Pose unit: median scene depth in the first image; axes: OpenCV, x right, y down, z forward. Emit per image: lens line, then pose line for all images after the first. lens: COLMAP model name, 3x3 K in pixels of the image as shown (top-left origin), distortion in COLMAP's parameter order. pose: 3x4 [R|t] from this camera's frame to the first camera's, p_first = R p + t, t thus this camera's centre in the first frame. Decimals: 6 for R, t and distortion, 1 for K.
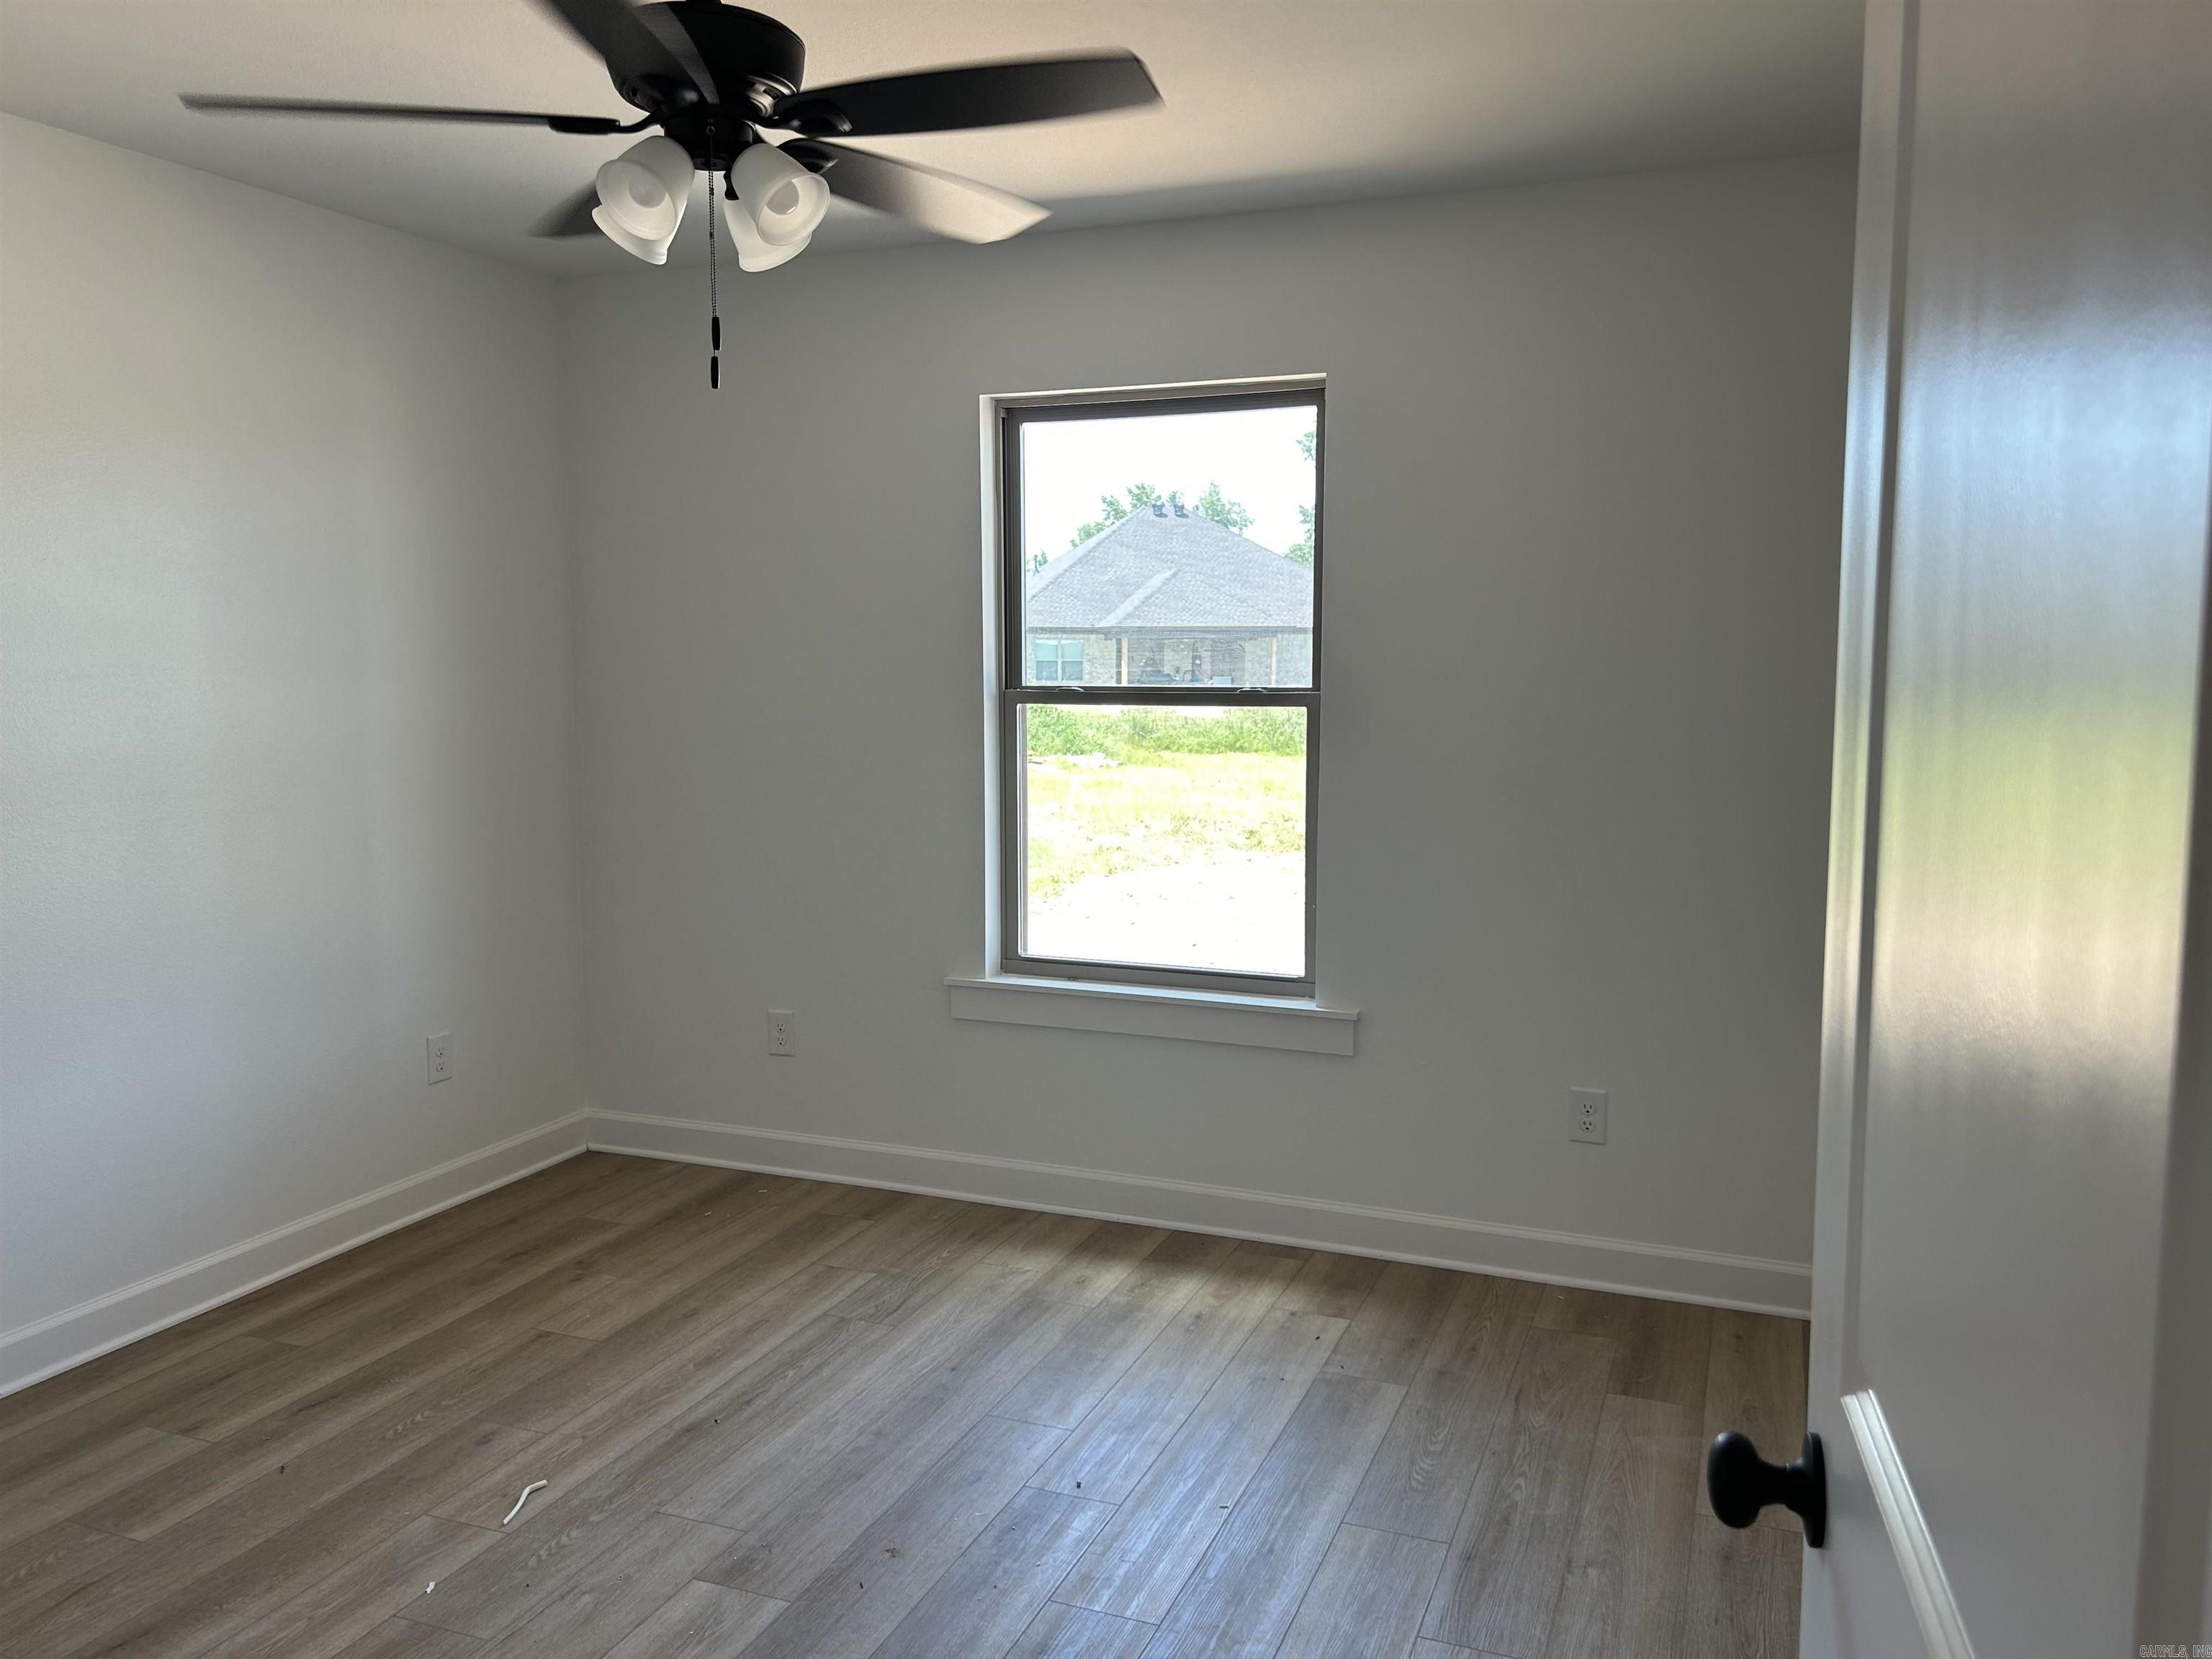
lens RADIAL K [[1700.3, 0, 1097.0], [0, 1700.3, 824.5], [0, 0, 1]] dist [0.011594, -0.043053]
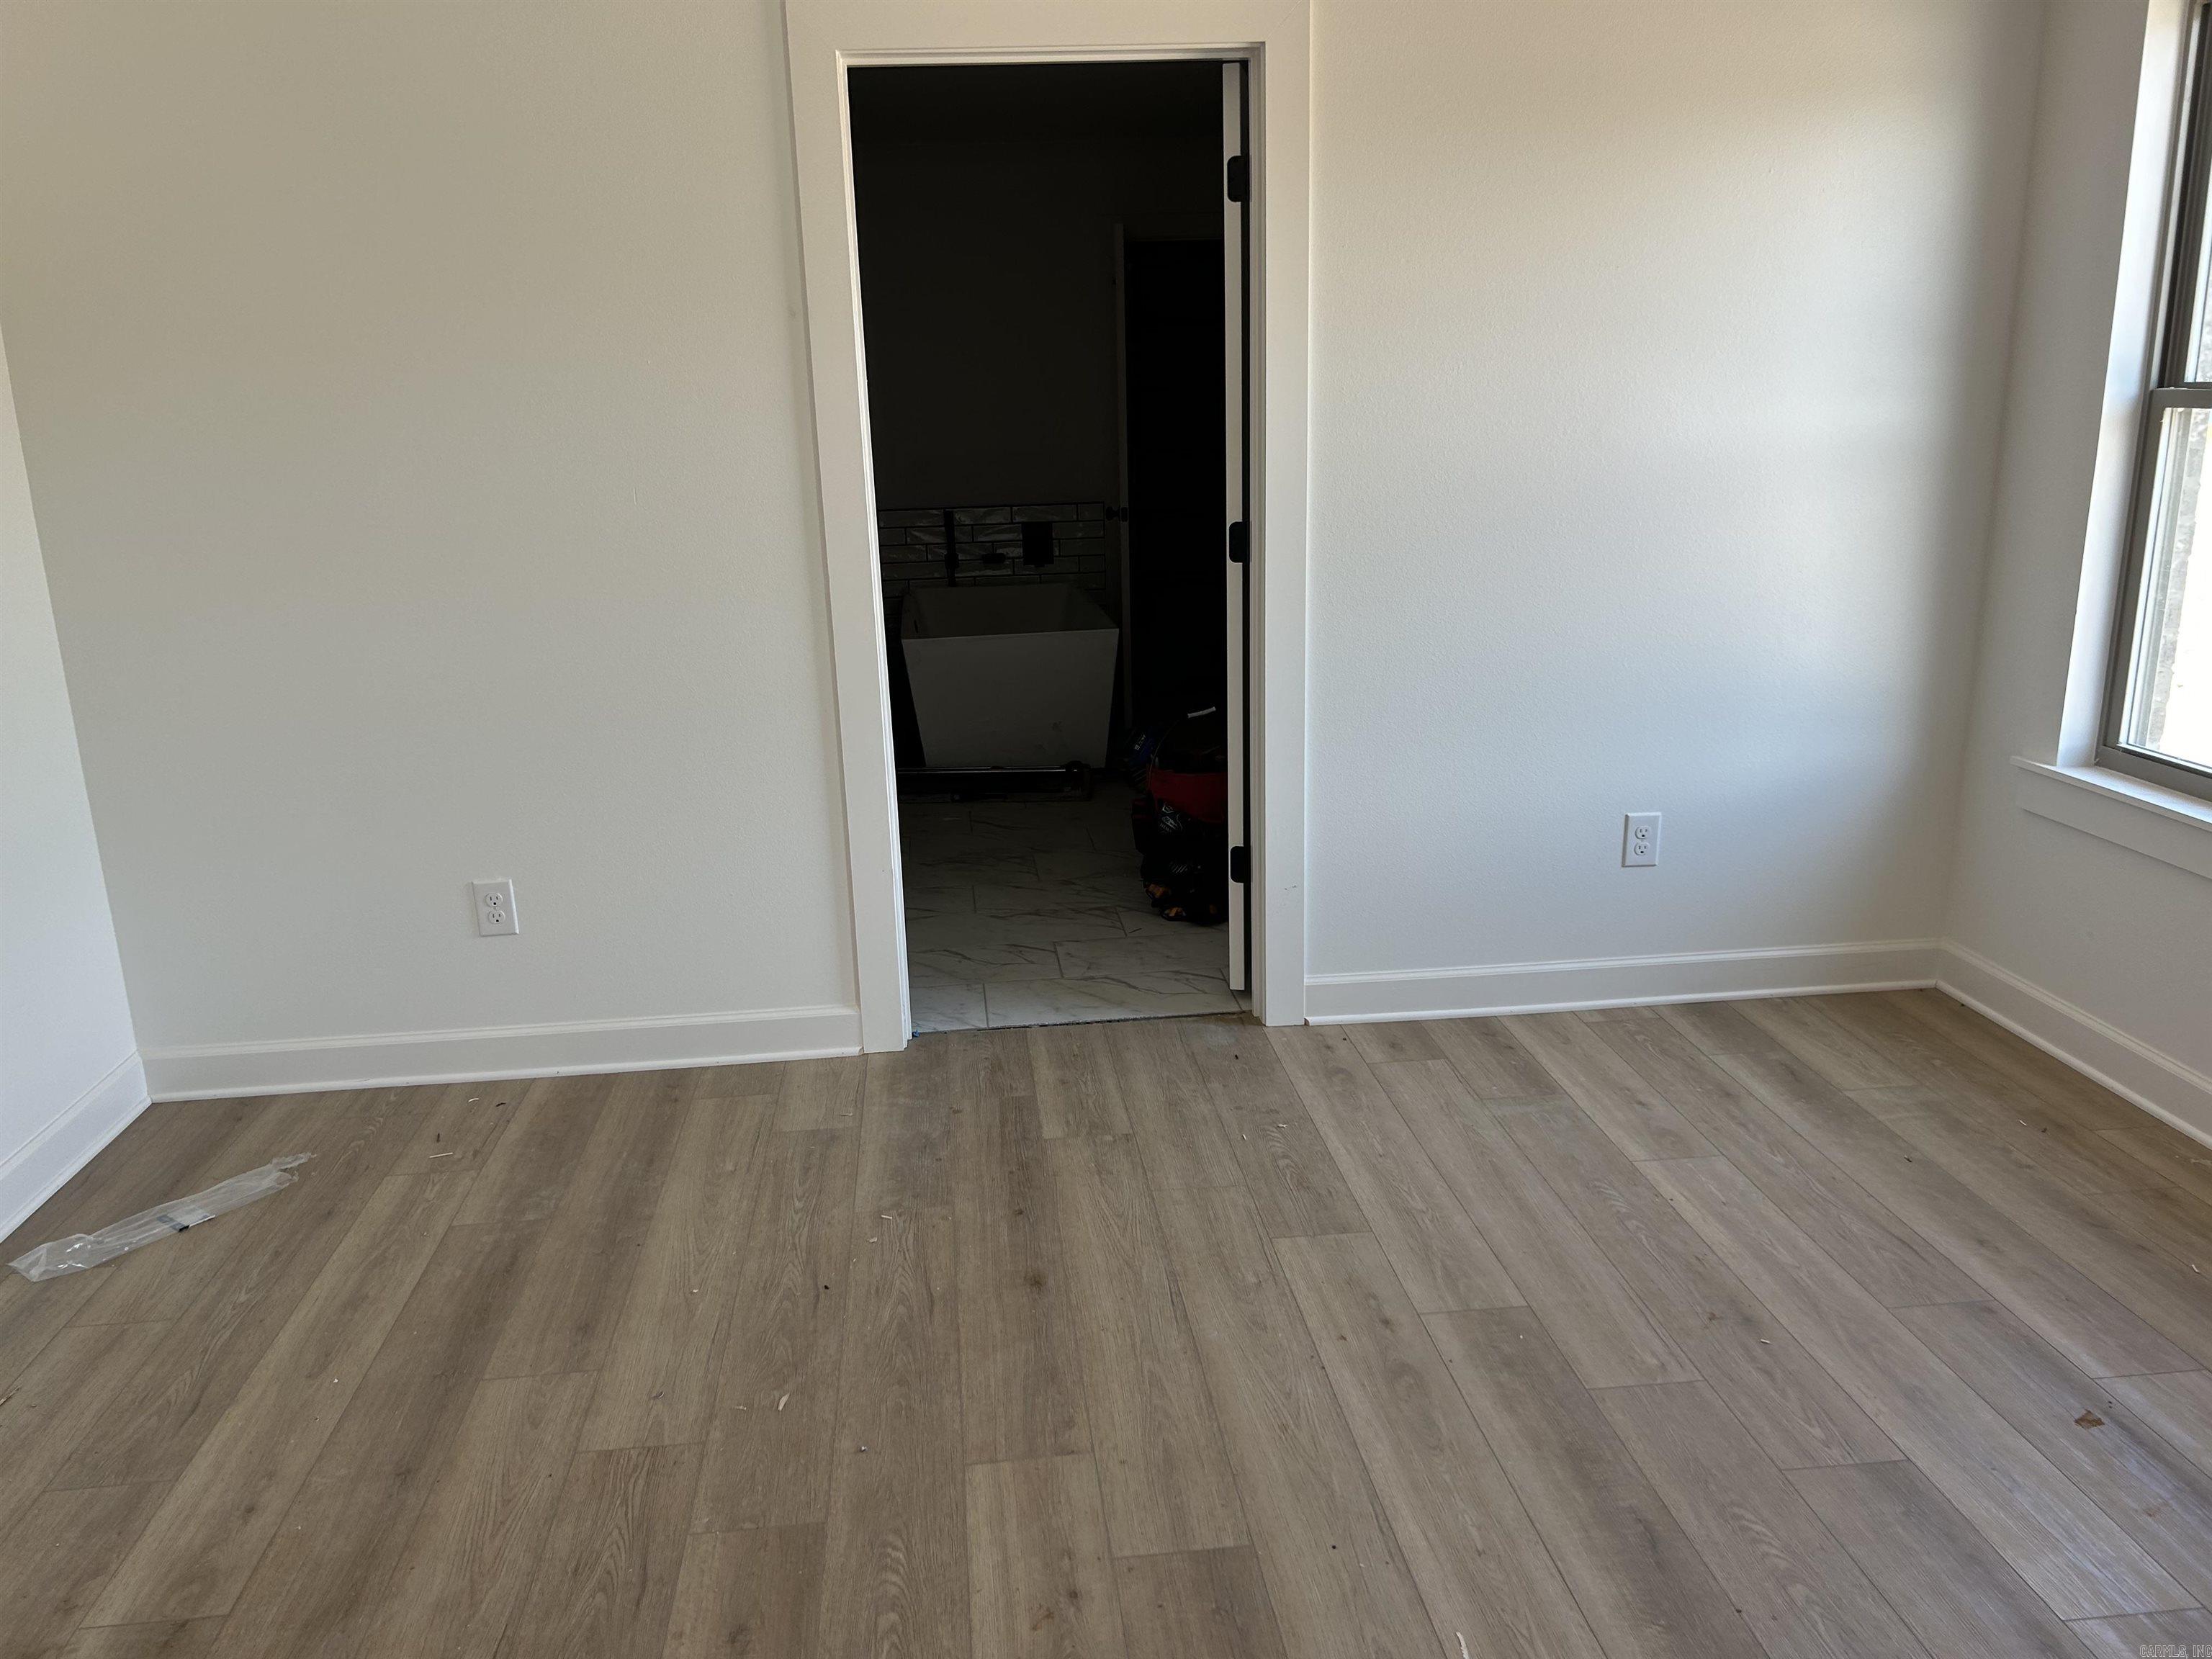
lens RADIAL K [[1700.3, 0, 1106.2], [0, 1700.3, 827.6], [0, 0, 1]] dist [0.011594, -0.043053]
pose [[0.881773, -0.158287, 0.444322, -0.430750], [0.091400, 0.981495, 0.168265, -0.032423], [-0.462734, -0.107760, 0.879923, 0.268290]]
